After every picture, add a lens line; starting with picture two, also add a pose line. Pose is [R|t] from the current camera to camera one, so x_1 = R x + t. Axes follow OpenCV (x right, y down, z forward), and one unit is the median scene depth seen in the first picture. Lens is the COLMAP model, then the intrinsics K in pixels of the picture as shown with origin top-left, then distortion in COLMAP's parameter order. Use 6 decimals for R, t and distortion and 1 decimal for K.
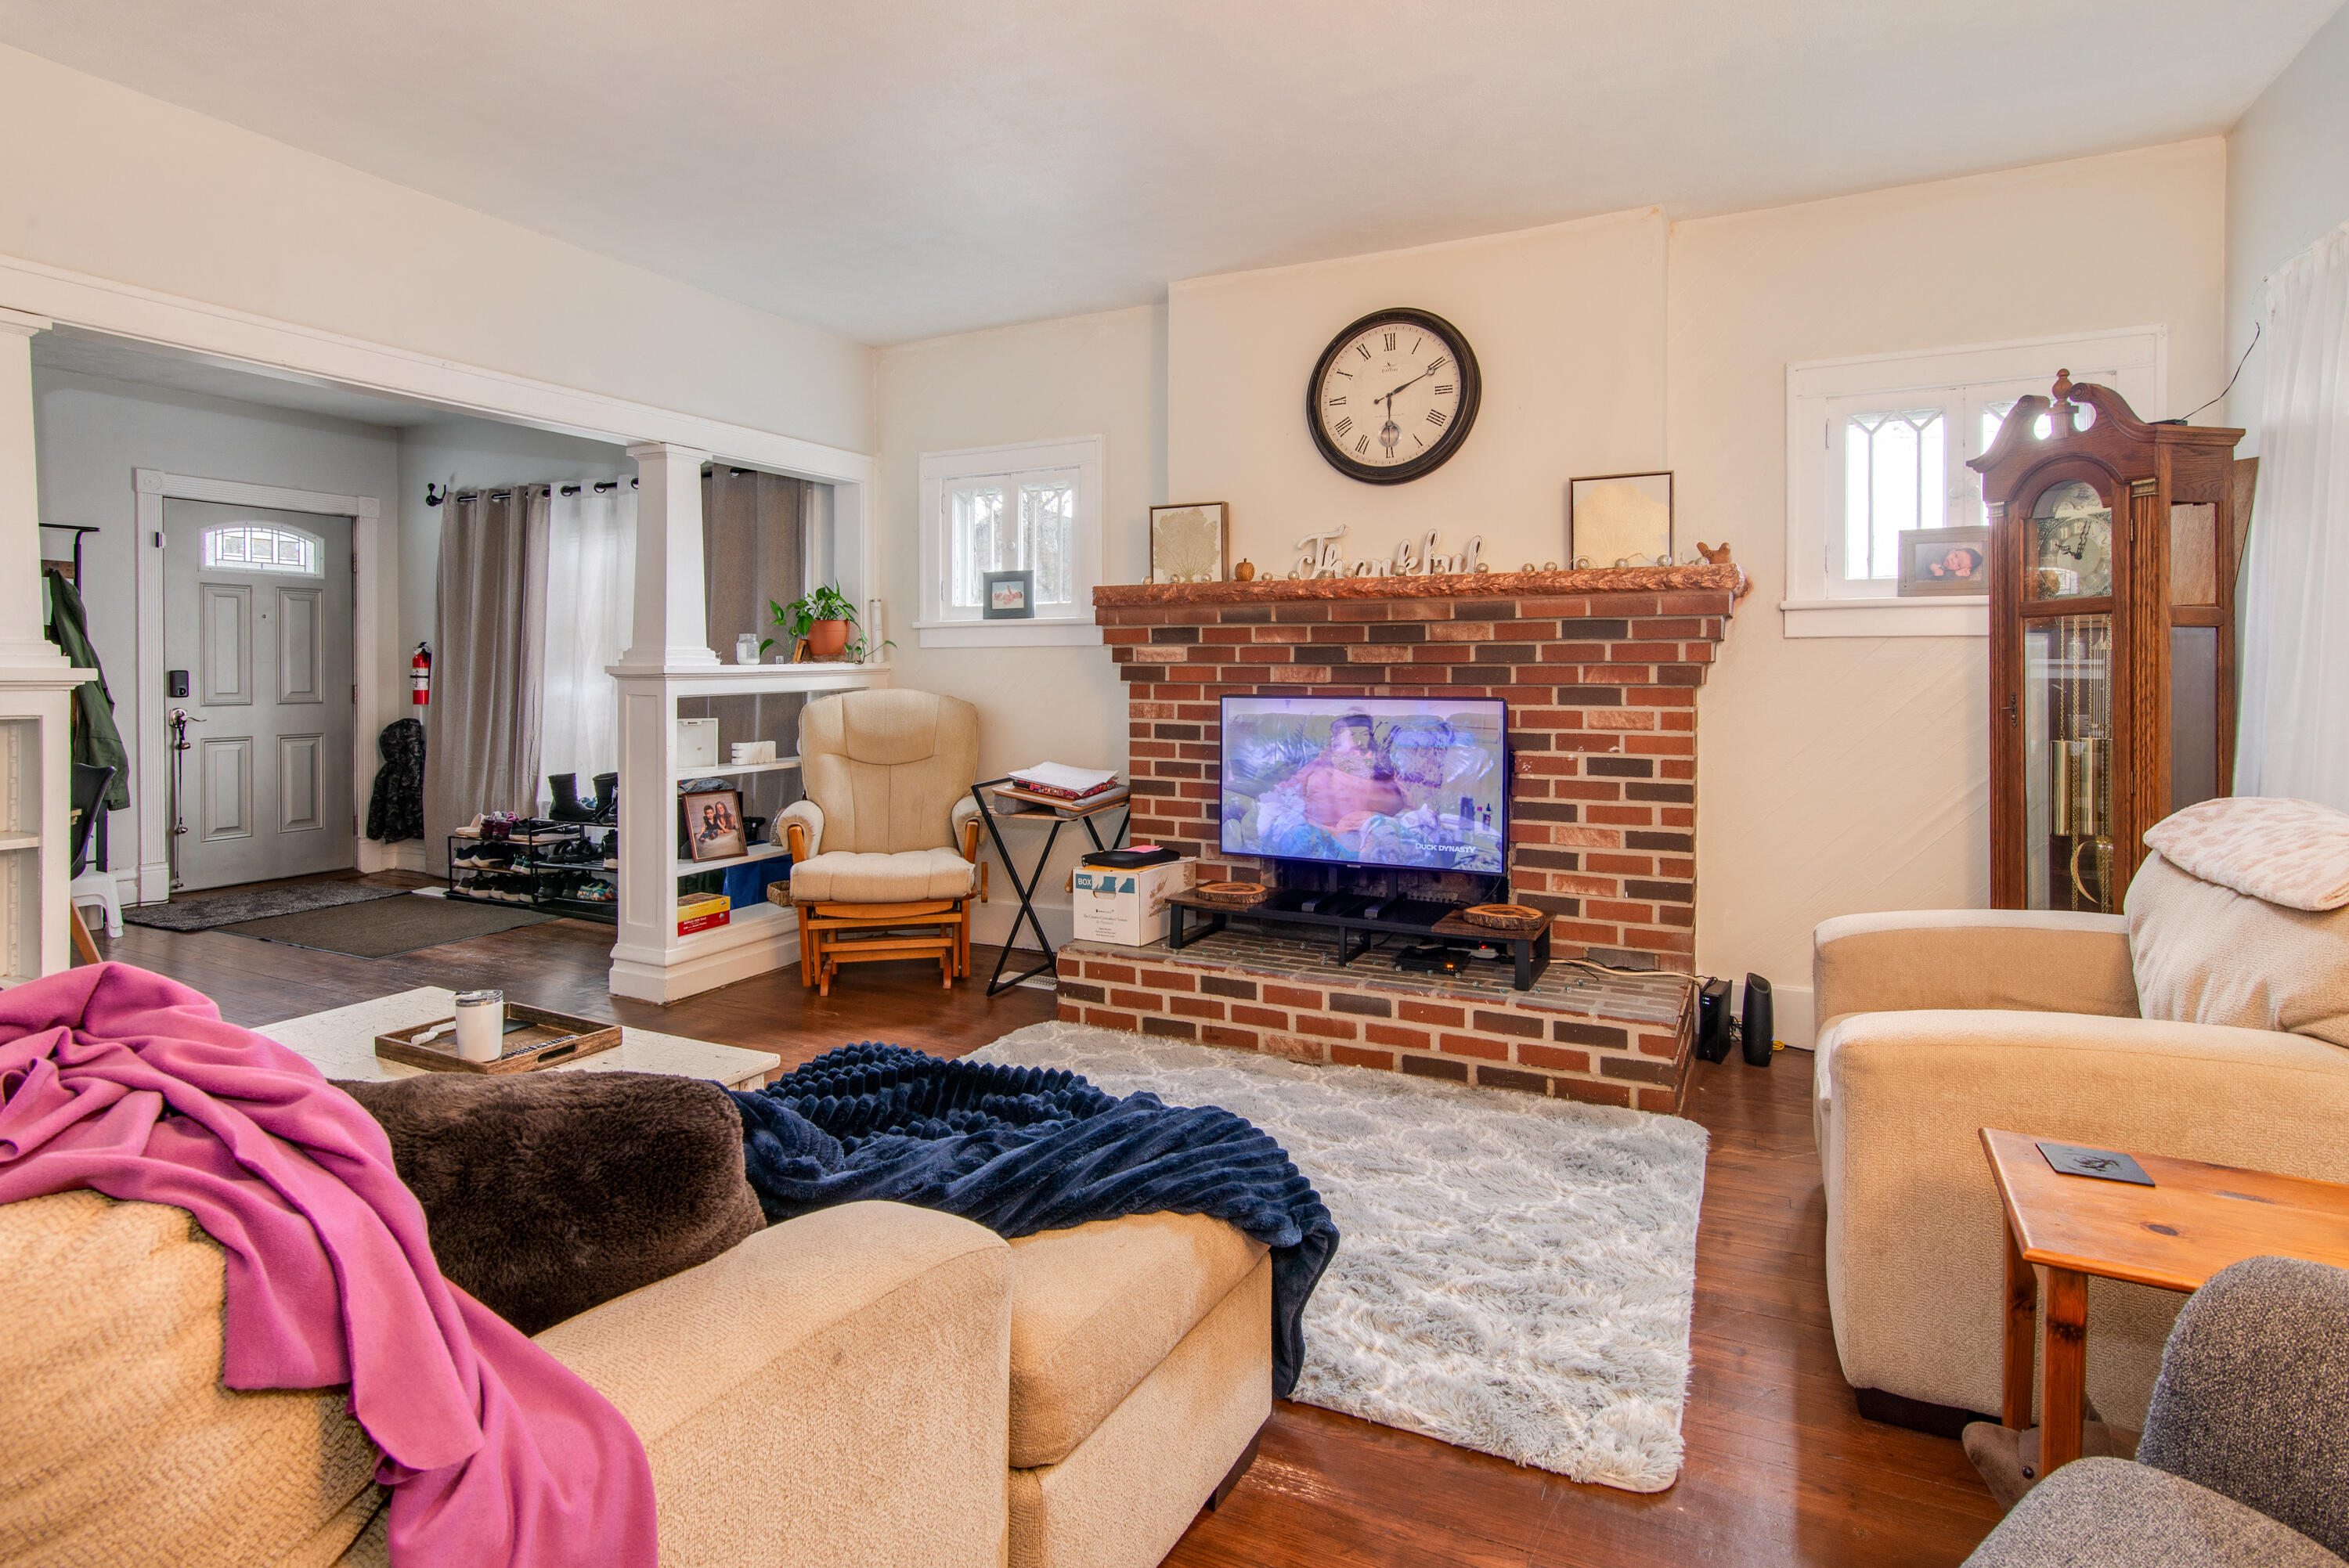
lens RADIAL K [[1191.0, 0, 1184.5], [0, 1191.0, 677.5], [0, 0, 1]] dist [0.004775, -0.002297]
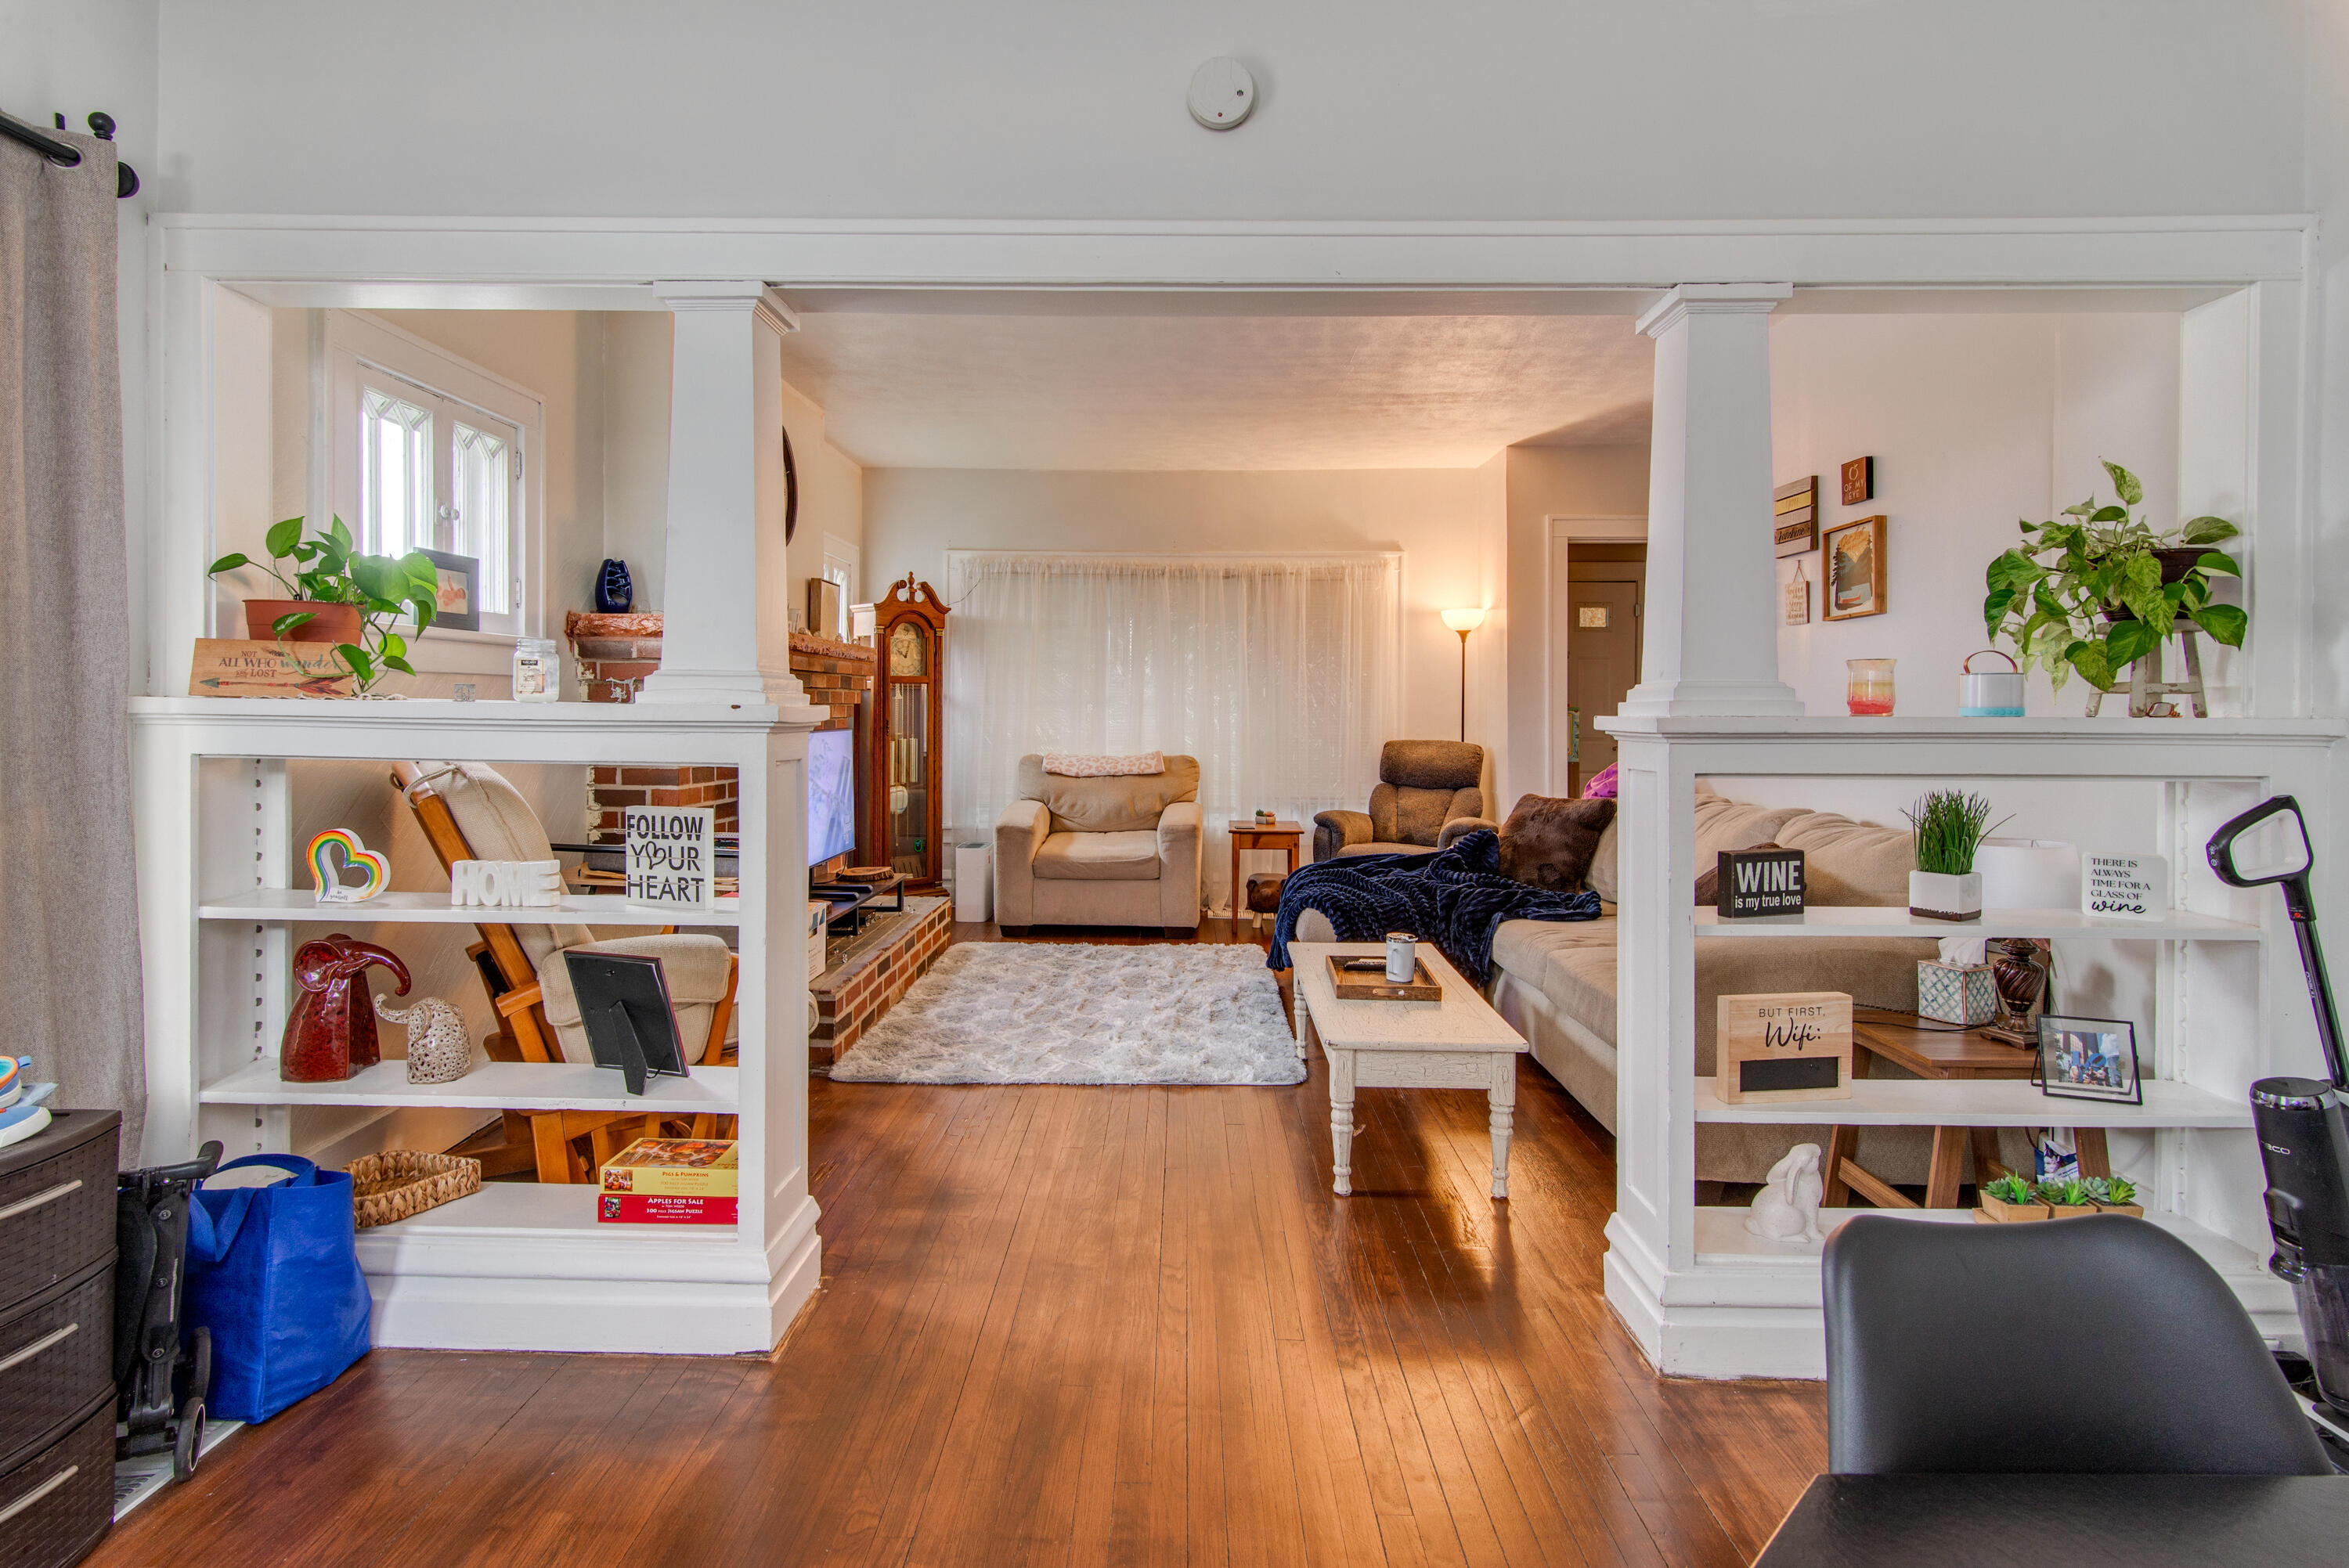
lens RADIAL K [[1191.0, 0, 1189.6], [0, 1191.0, 713.1], [0, 0, 1]] dist [0.004775, -0.002297]
pose [[-0.433815, -0.007700, 0.900969, -0.749581], [-0.003285, 0.999970, 0.006965, -0.008325], [-0.900996, 0.000062, -0.433827, 0.771110]]
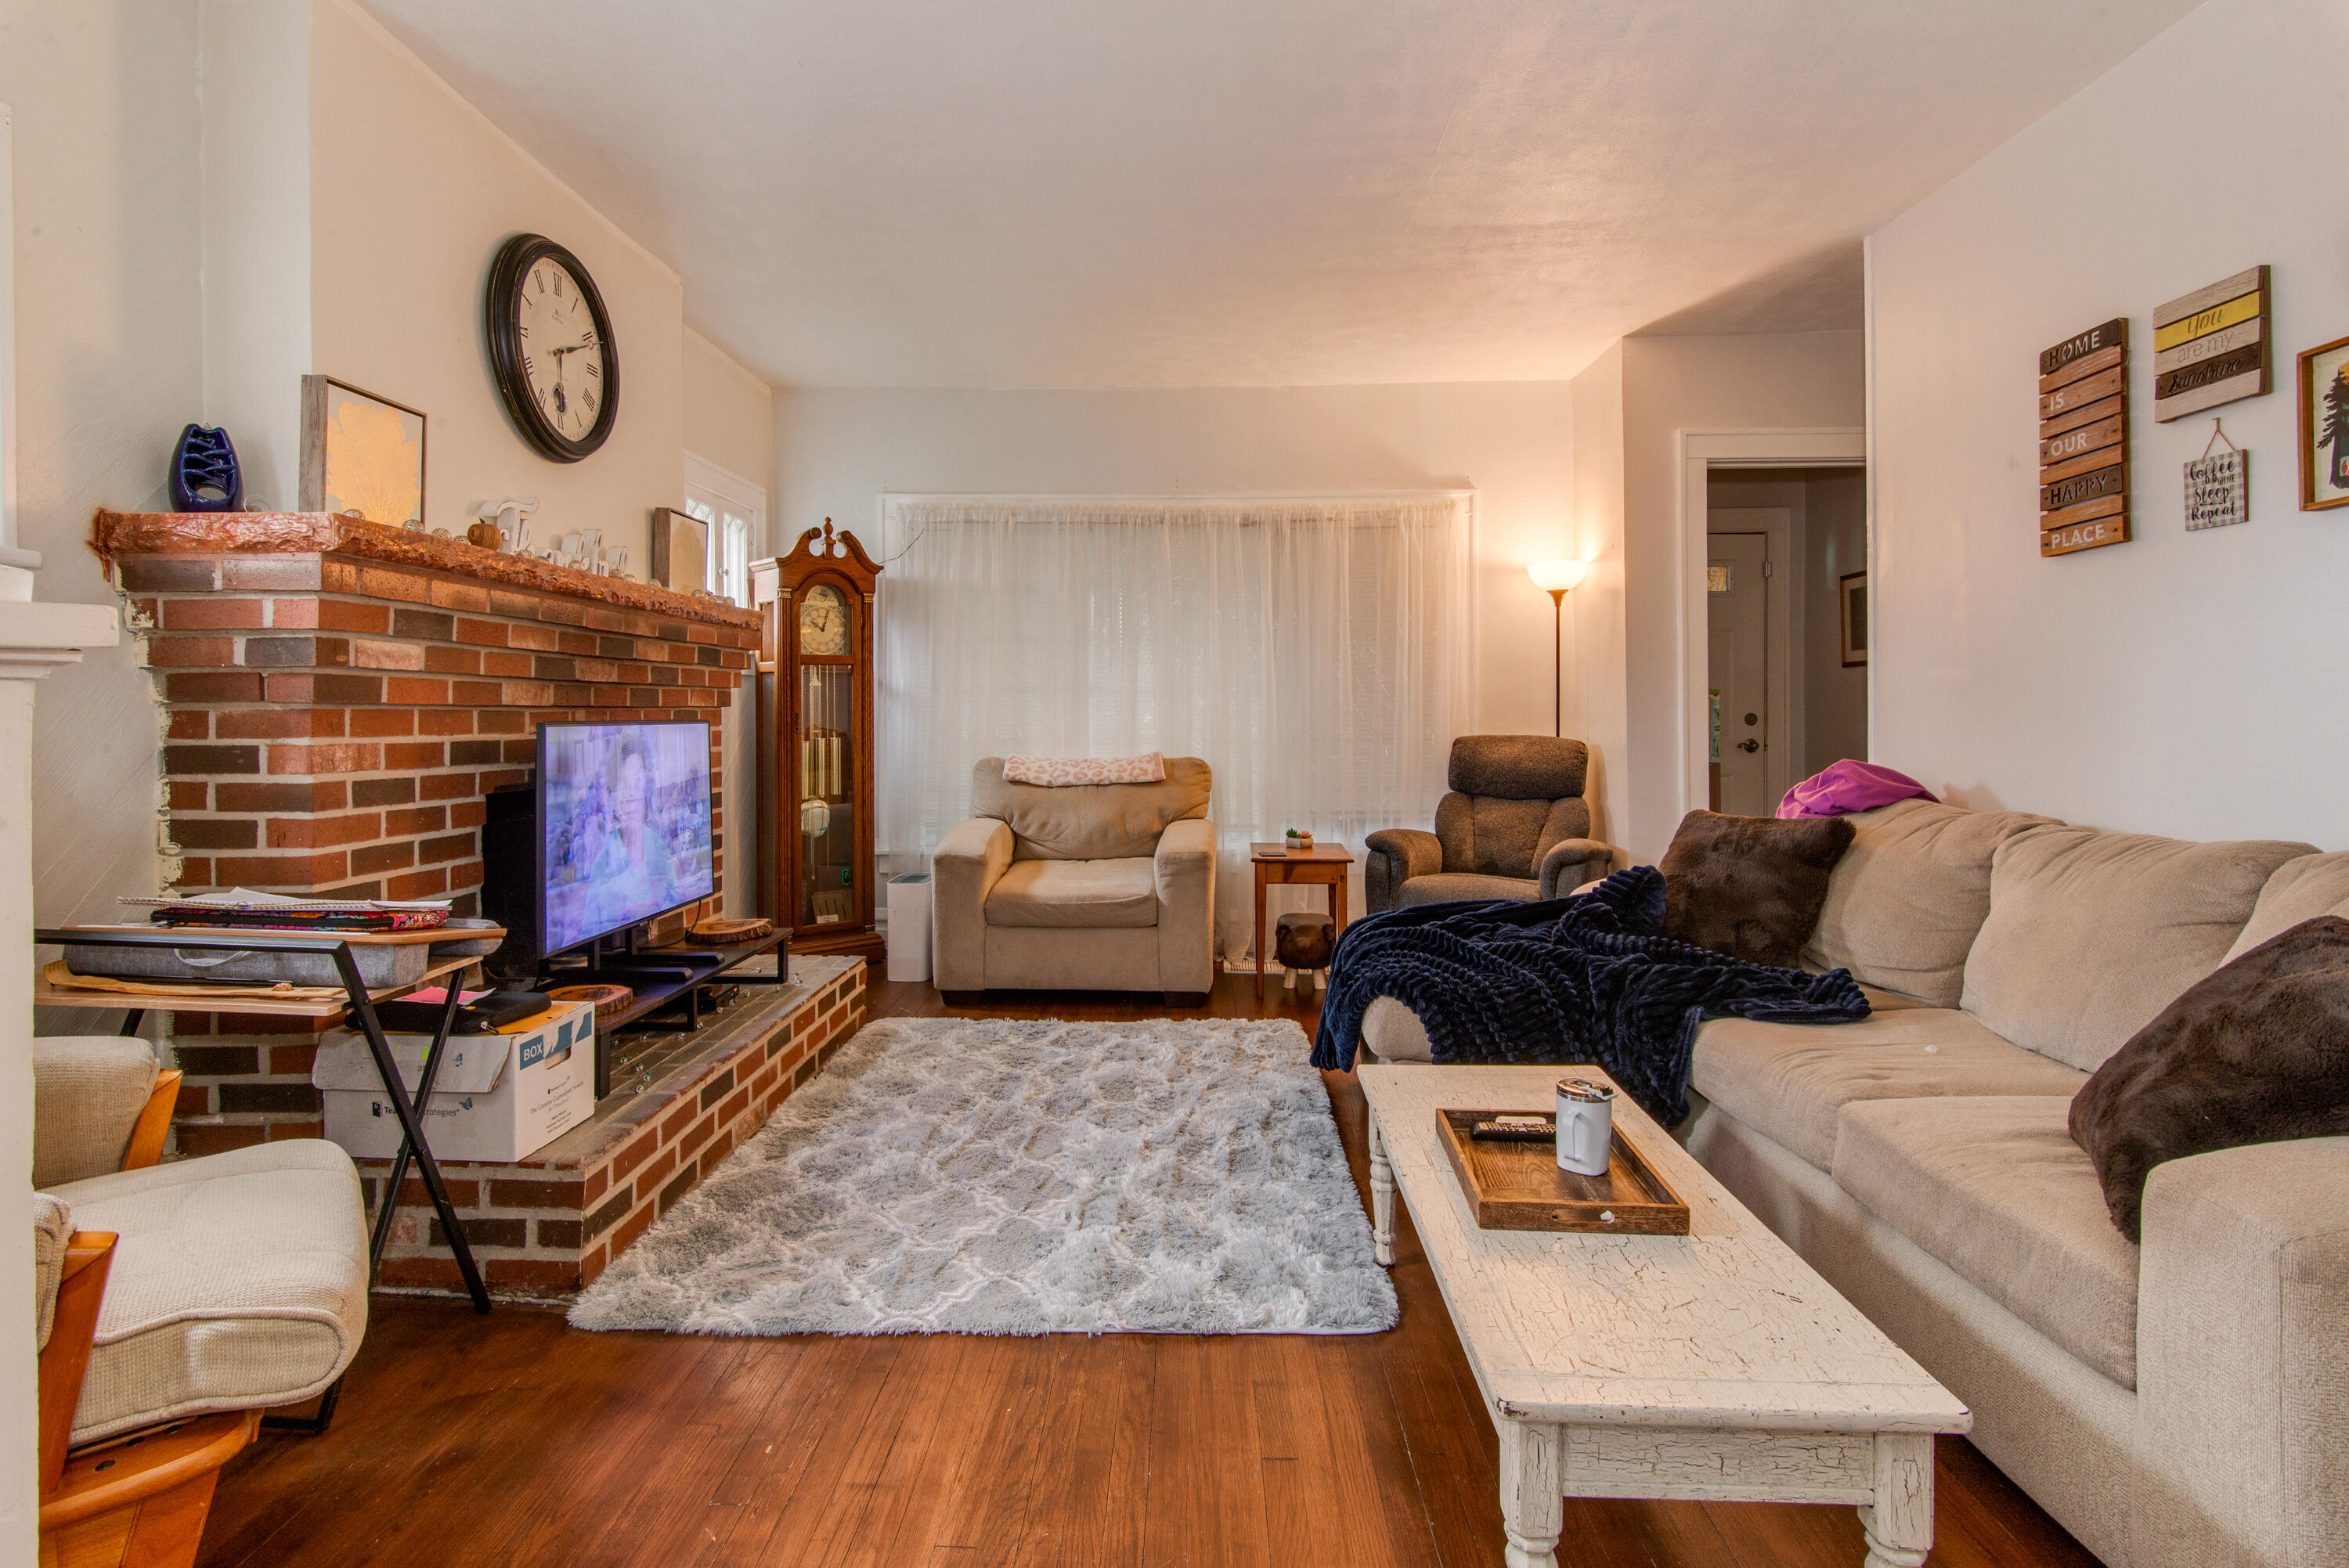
lens RADIAL K [[1191.0, 0, 1168.3], [0, 1191.0, 696.6], [0, 0, 1]] dist [0.004775, -0.002297]
pose [[-0.406880, 0.011637, 0.913407, -0.497354], [0.004554, 0.999932, -0.010710, 0.005523], [-0.913470, -0.000198, -0.406906, 0.644709]]
